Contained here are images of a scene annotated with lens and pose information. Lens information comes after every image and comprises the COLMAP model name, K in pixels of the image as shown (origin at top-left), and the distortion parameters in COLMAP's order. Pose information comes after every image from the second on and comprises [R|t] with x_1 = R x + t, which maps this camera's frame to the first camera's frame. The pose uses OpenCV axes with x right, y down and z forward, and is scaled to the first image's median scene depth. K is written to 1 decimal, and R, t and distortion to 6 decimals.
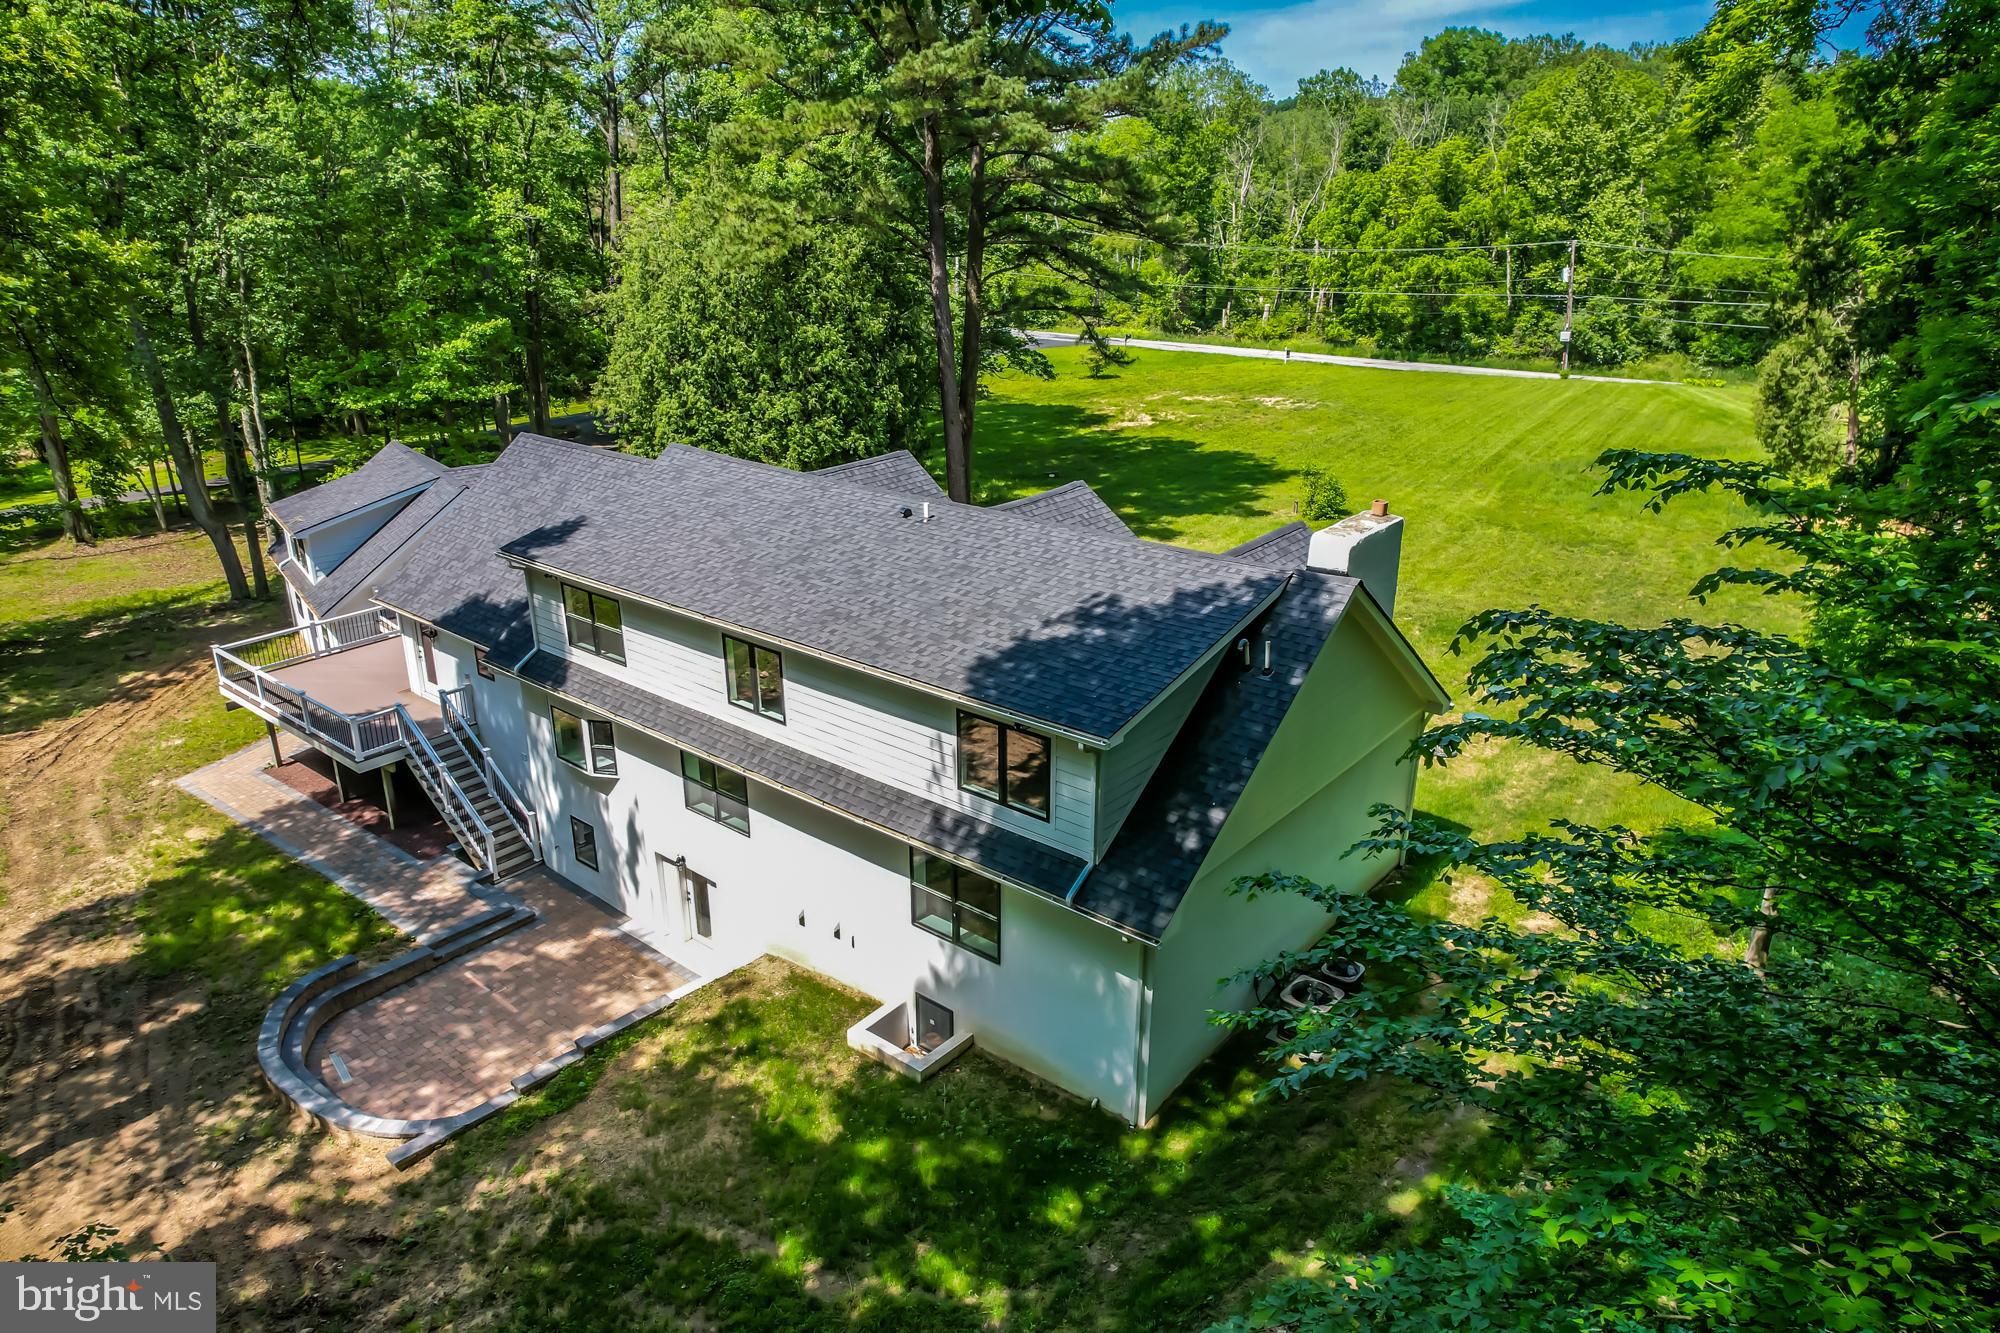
lens RADIAL K [[1303.5, 0, 1002.9], [0, 1303.5, 664.3], [0, 0, 1]] dist [-0.070445, 0.059649]
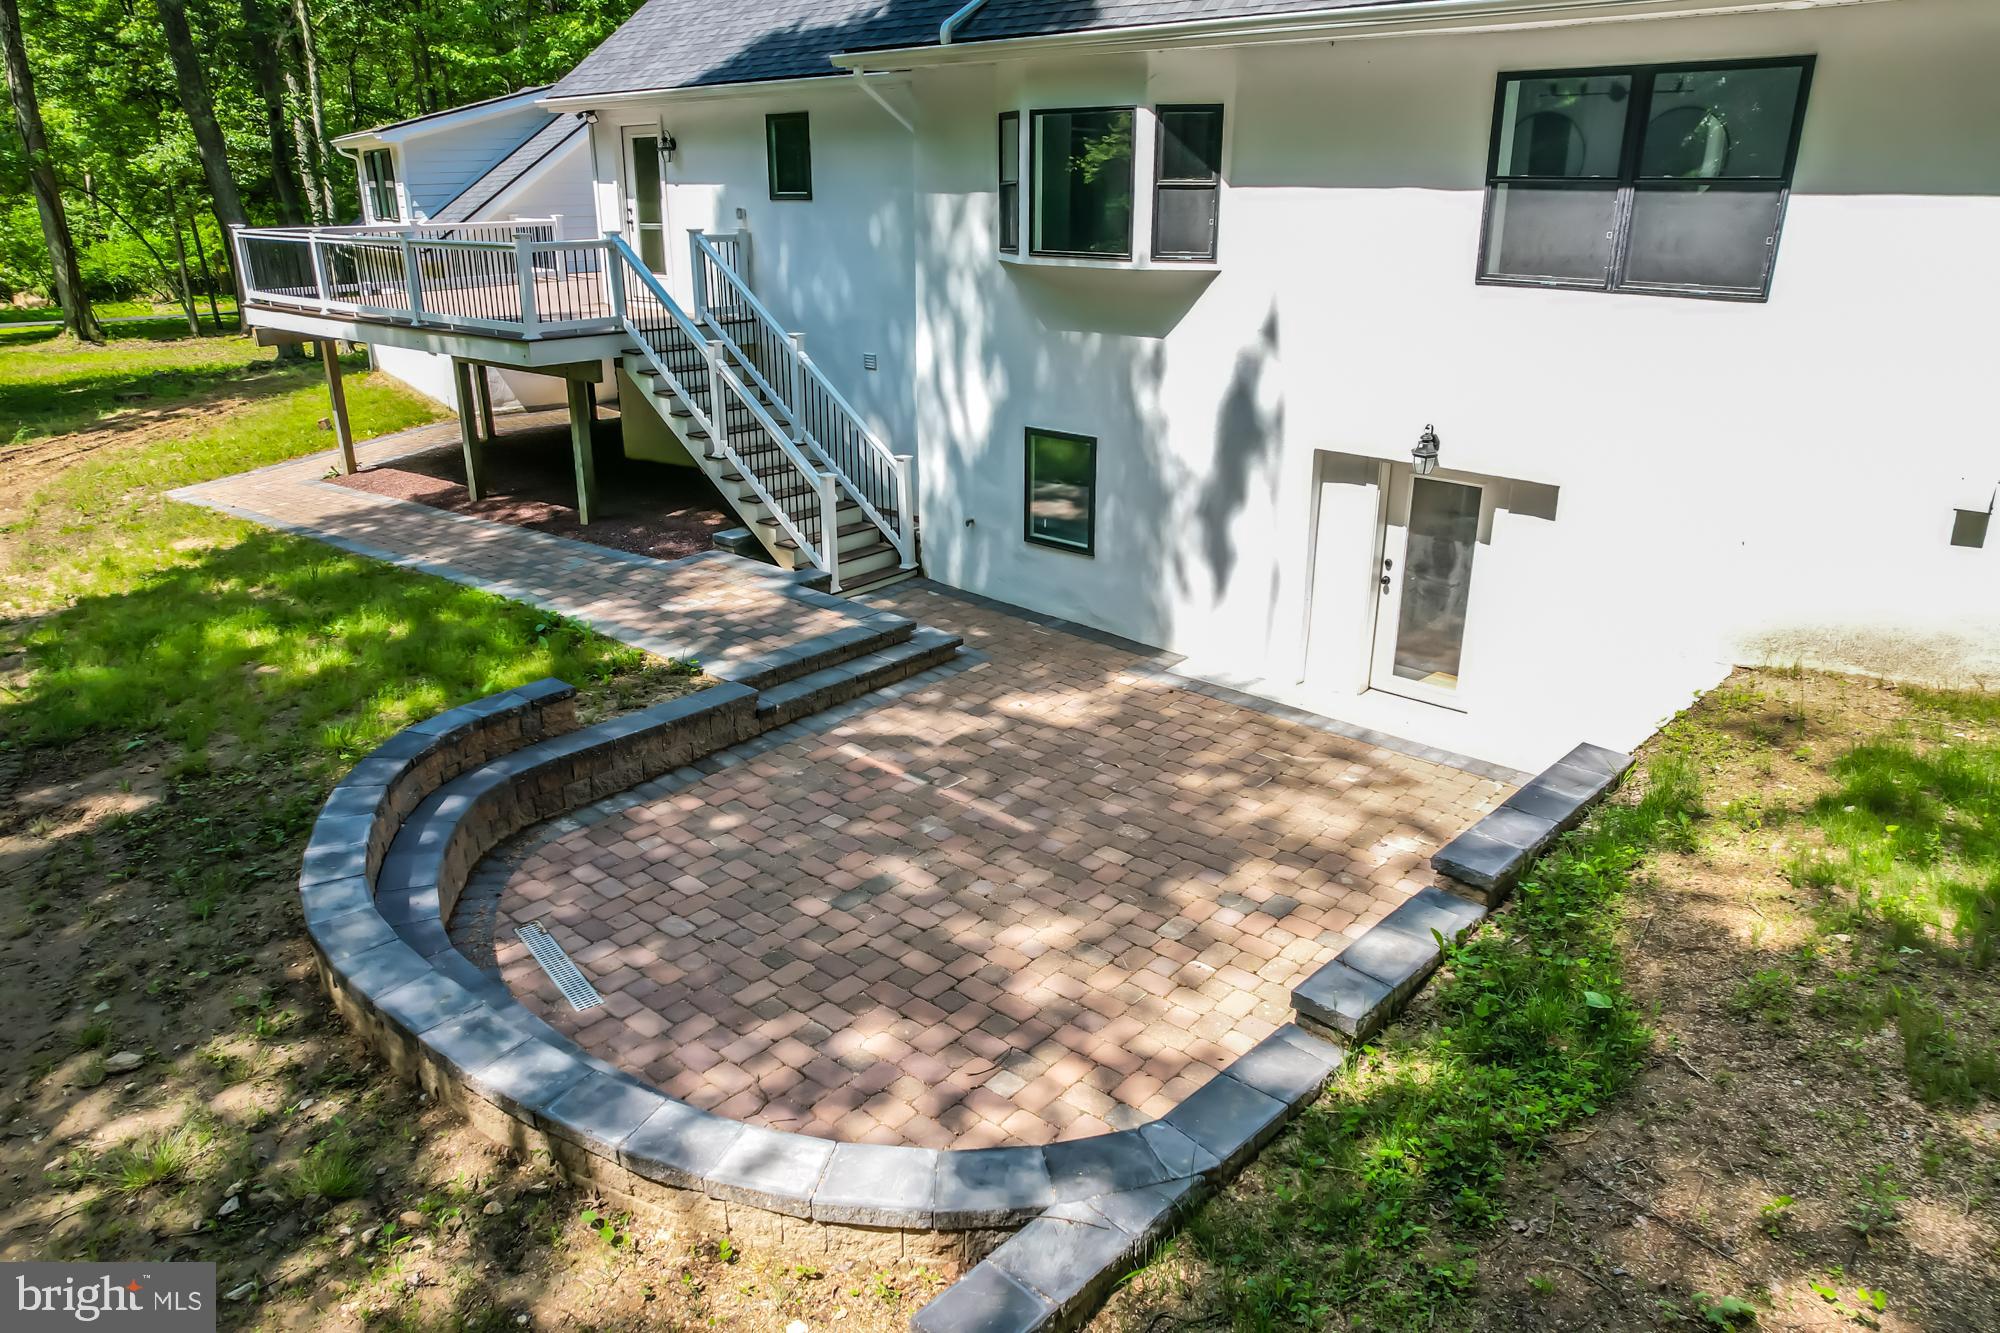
lens RADIAL K [[1303.5, 0, 998.3], [0, 1303.5, 680.1], [0, 0, 1]] dist [-0.070445, 0.059649]
pose [[0.999291, 0.012859, -0.035398, -0.347571], [-0.012631, 0.999898, 0.006646, 0.210309], [0.035480, -0.006194, 0.999351, 0.599134]]
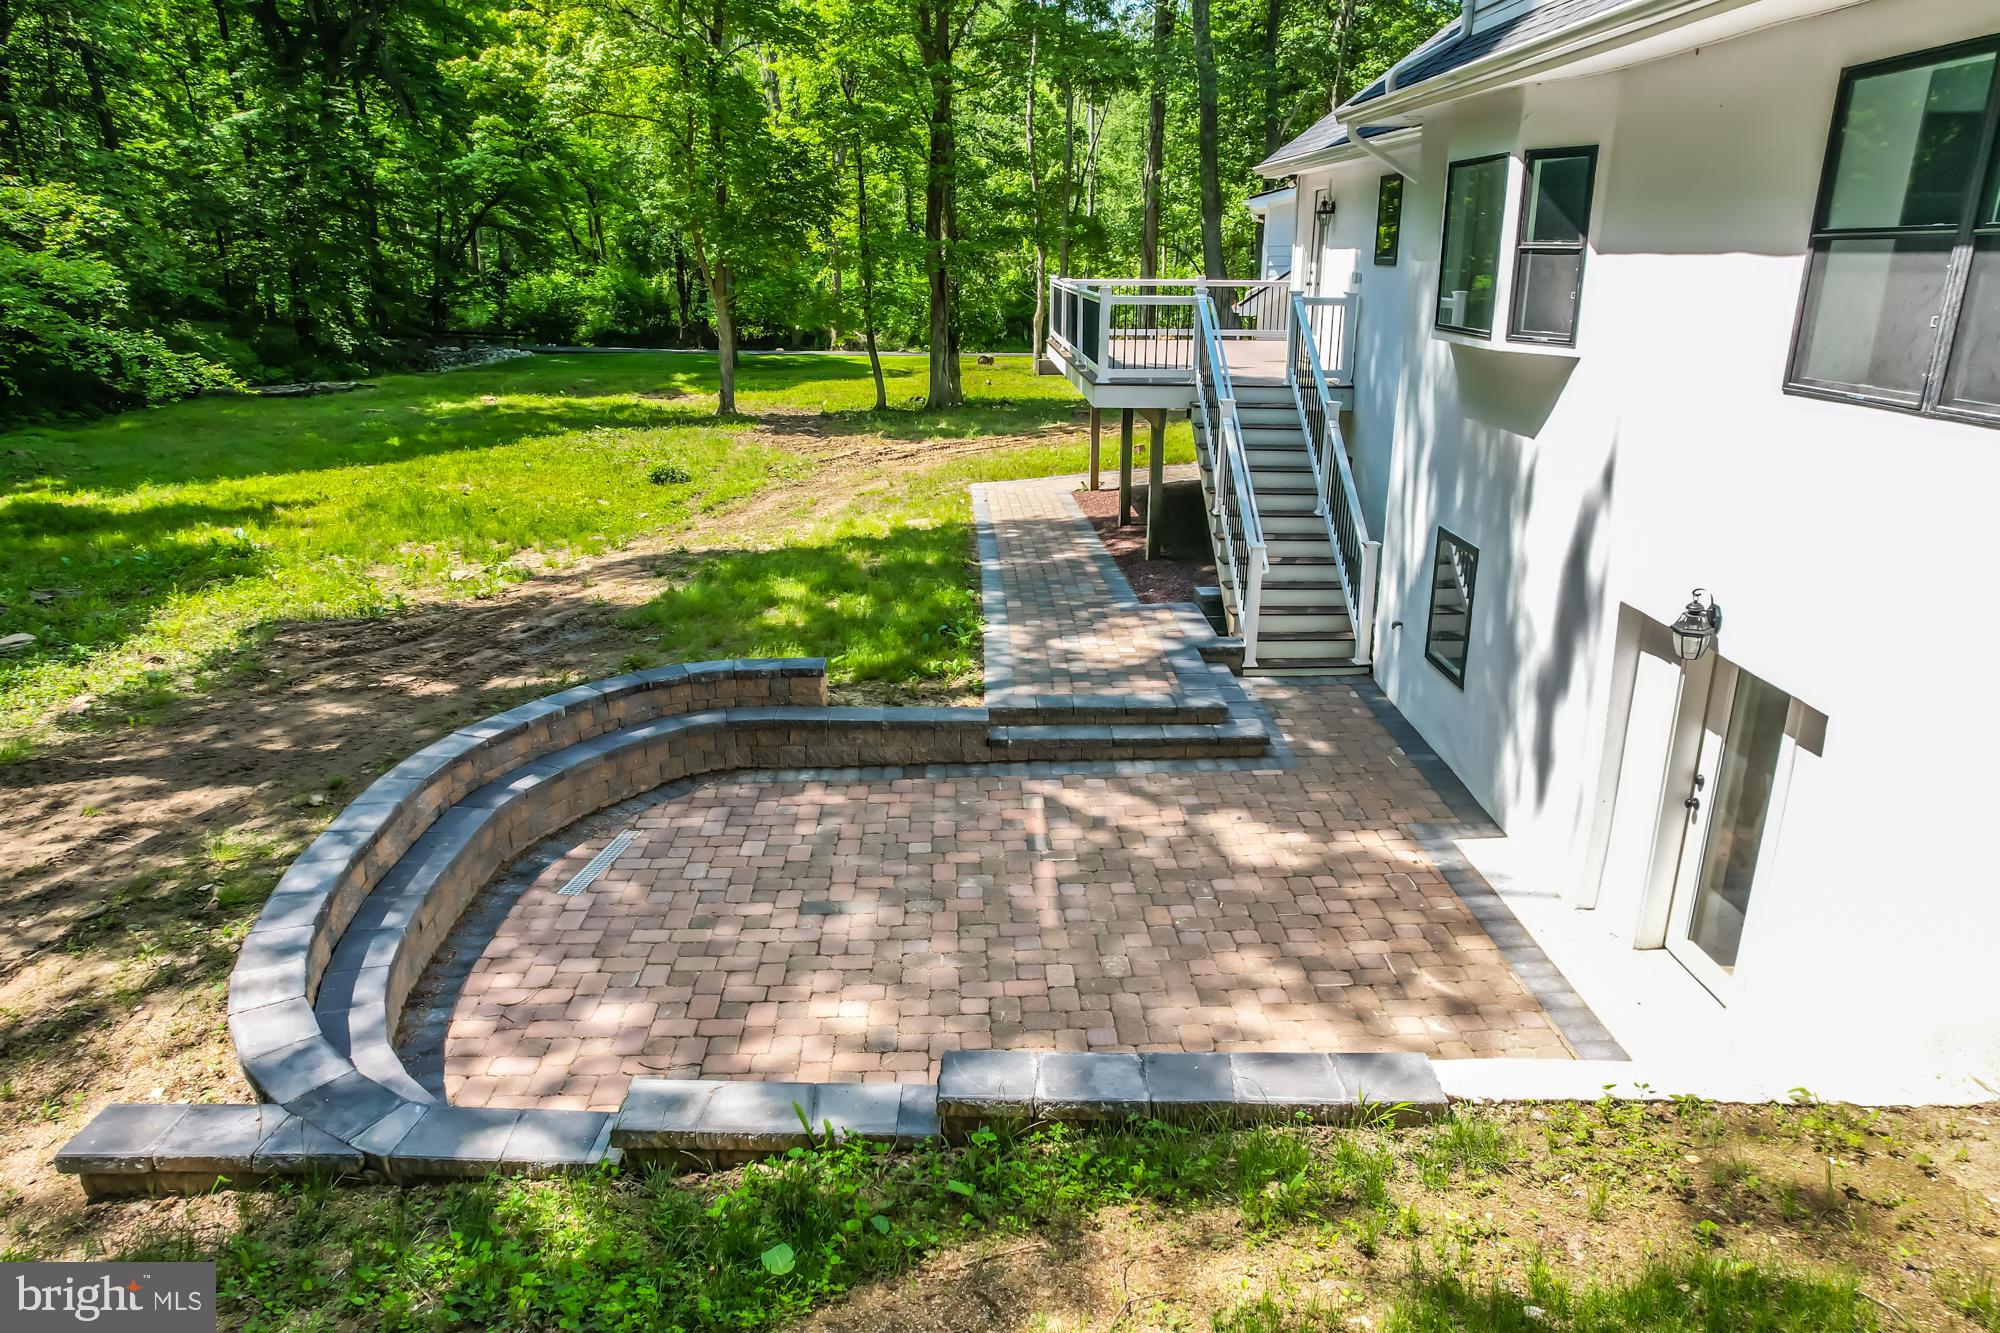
lens RADIAL K [[1303.5, 0, 1003.7], [0, 1303.5, 650.5], [0, 0, 1]] dist [-0.070445, 0.059649]
pose [[0.661213, 0.222663, -0.716393, -0.151840], [-0.267633, 0.962116, 0.052018, 0.172992], [0.700835, 0.157336, 0.695755, 0.703964]]
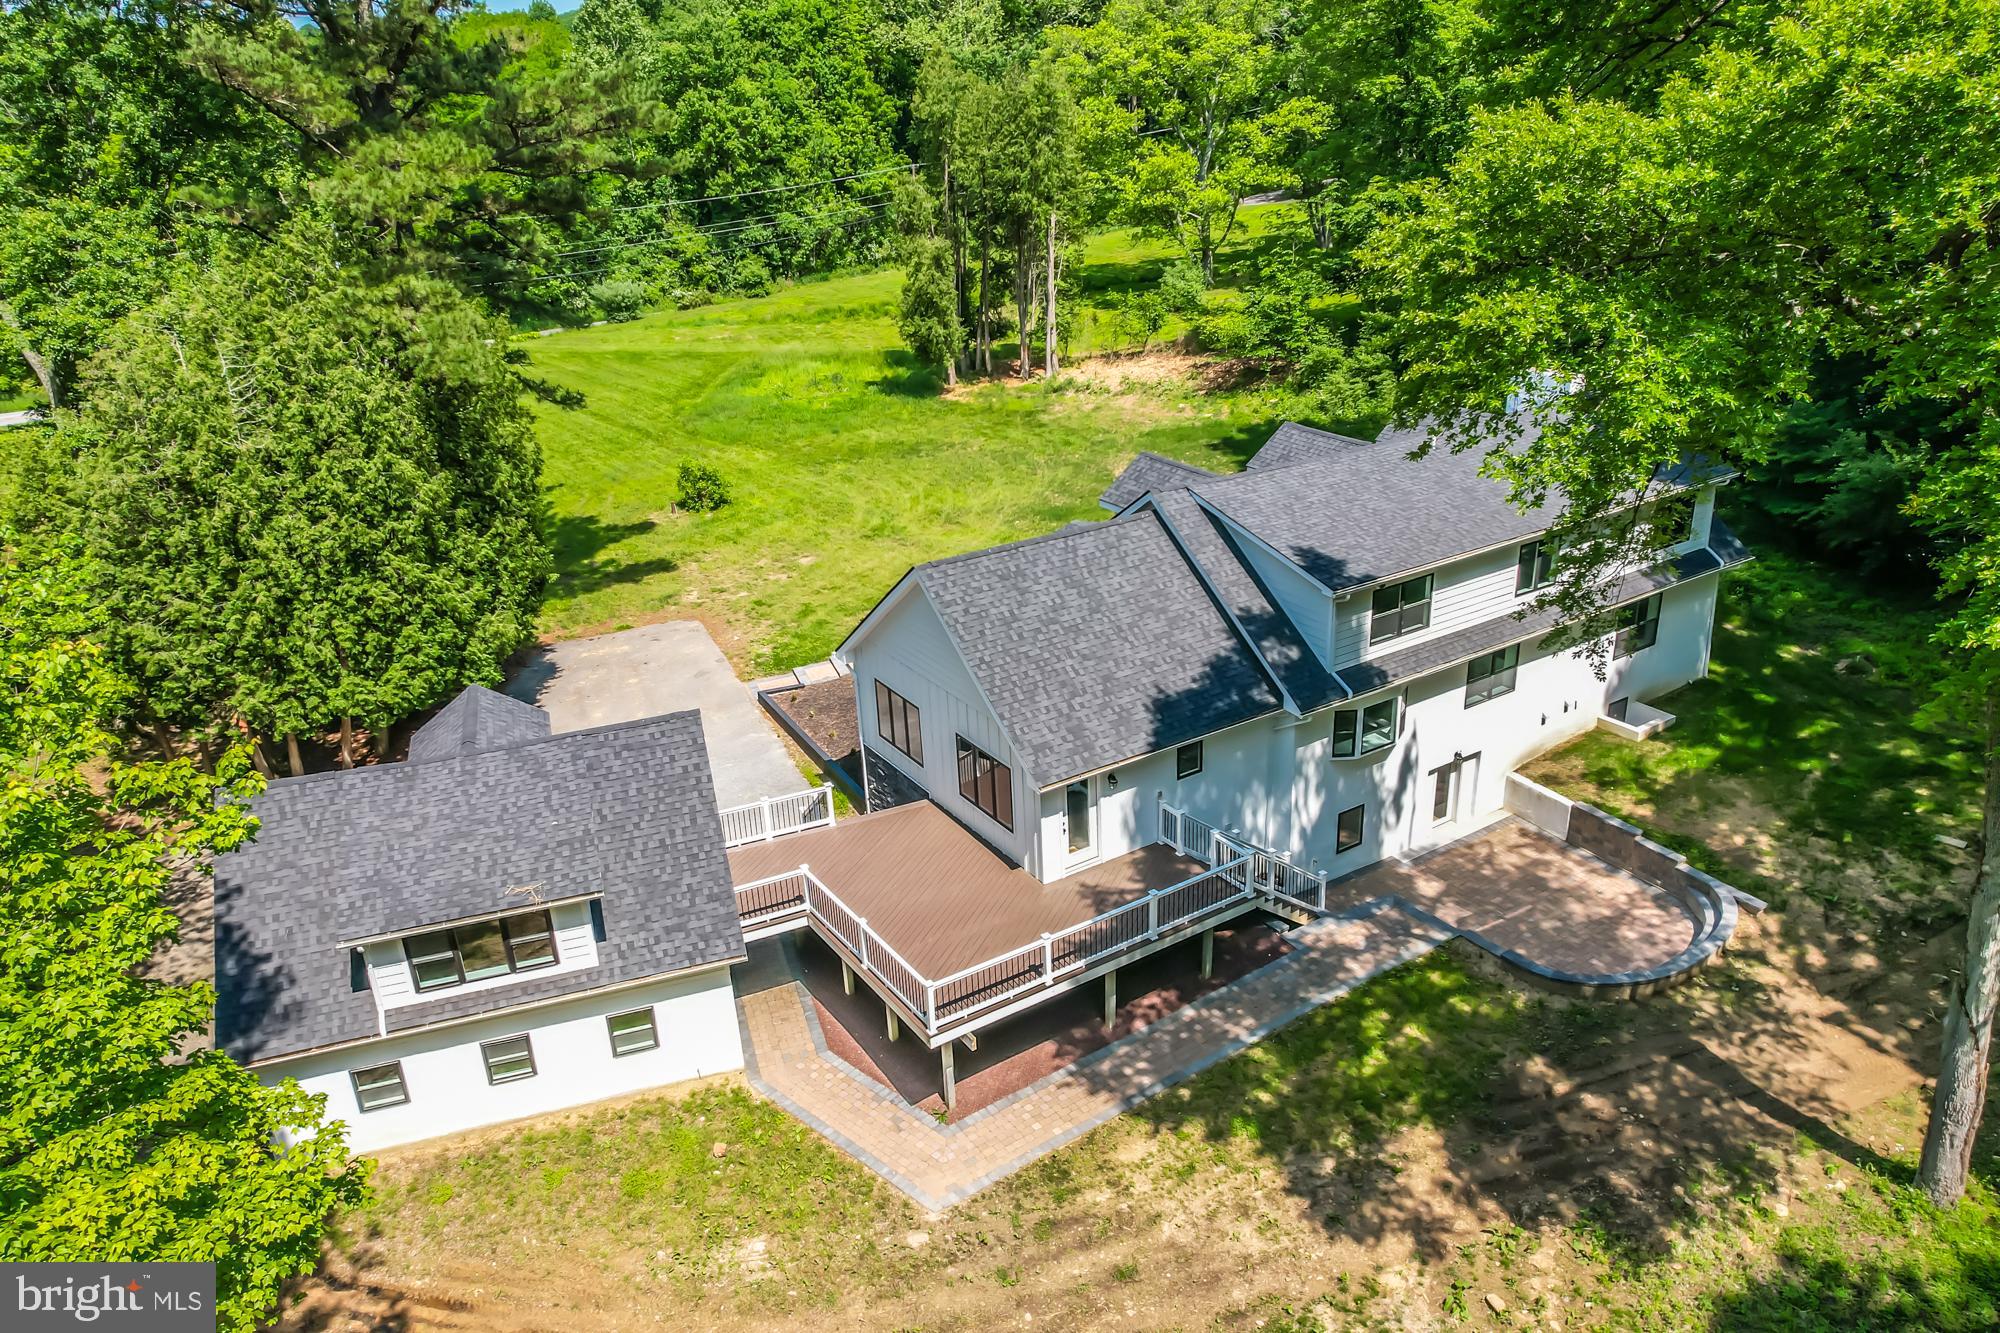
lens RADIAL K [[1406.1, 0, 1041.5], [0, 1406.1, 640.0], [0, 0, 1]] dist [-0.055680, 0.021159]
pose [[0.288312, -0.365305, 0.885115, -1.487617], [0.364819, 0.896554, 0.251193, -0.428595], [-0.885315, 0.250485, 0.391758, 0.762576]]
